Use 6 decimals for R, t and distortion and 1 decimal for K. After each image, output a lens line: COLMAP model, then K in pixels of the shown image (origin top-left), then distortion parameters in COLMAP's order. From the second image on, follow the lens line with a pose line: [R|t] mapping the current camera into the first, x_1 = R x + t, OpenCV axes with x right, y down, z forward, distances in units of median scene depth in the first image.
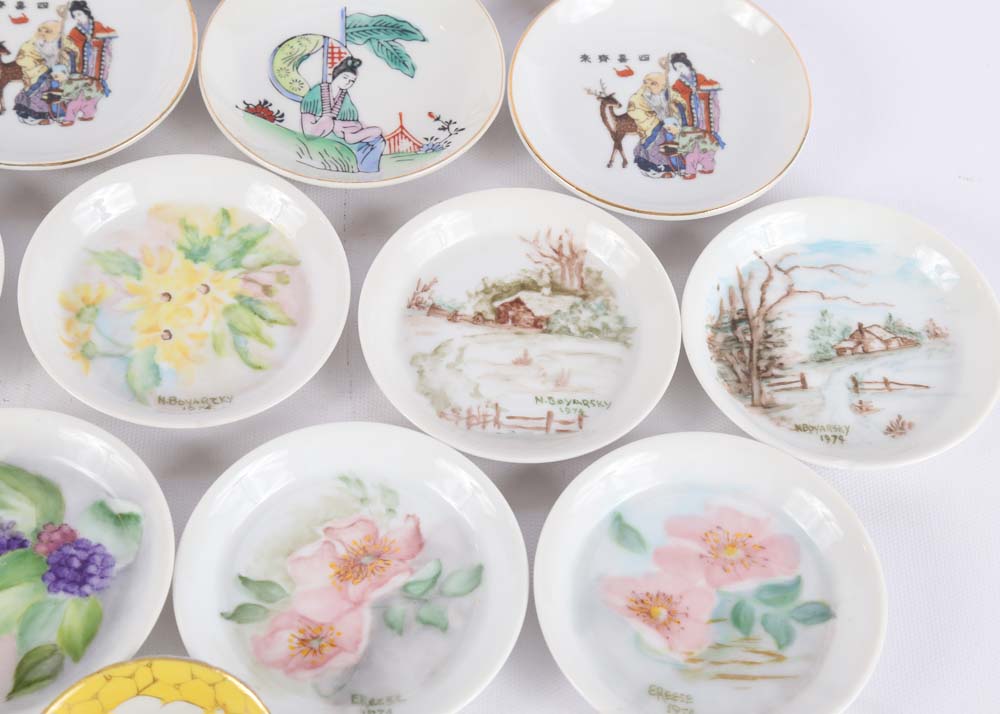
lens RADIAL K [[1975.1, 0, 476.0], [0, 1975.1, 357.7], [0, 0, 1]] dist [0.184868, 0.296382]
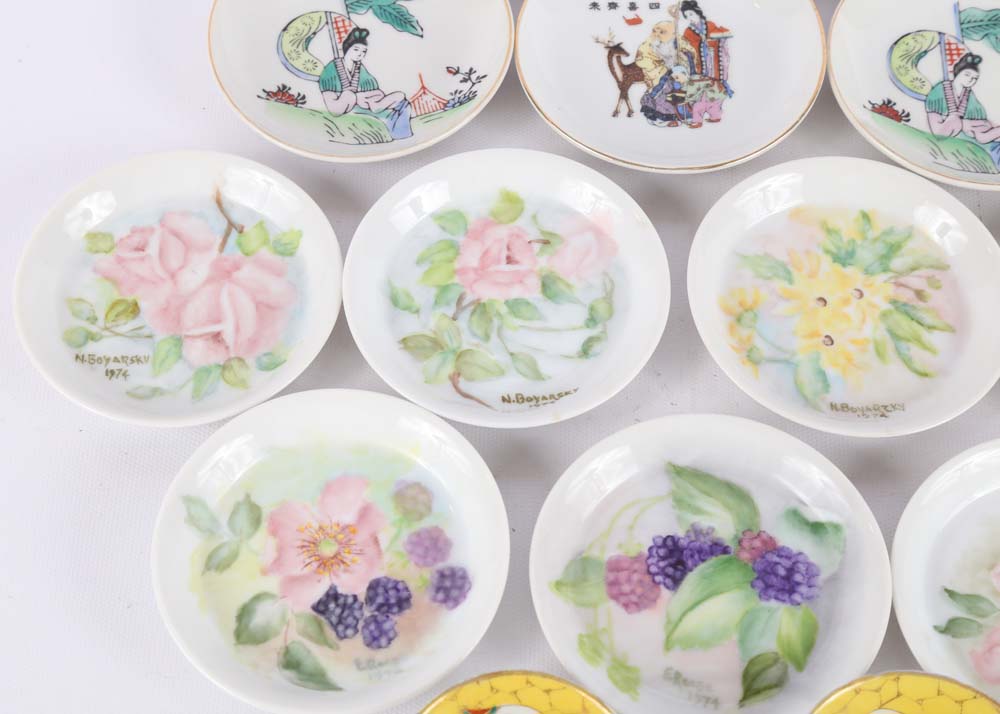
lens RADIAL K [[1975.1, 0, 476.0], [0, 1975.1, 357.7], [0, 0, 1]] dist [0.184868, 0.296382]
pose [[0.999095, 0.011943, -0.040823, -0.269890], [-0.011097, 0.999720, 0.020891, -0.020052], [0.041061, -0.020419, 0.998948, -0.001840]]
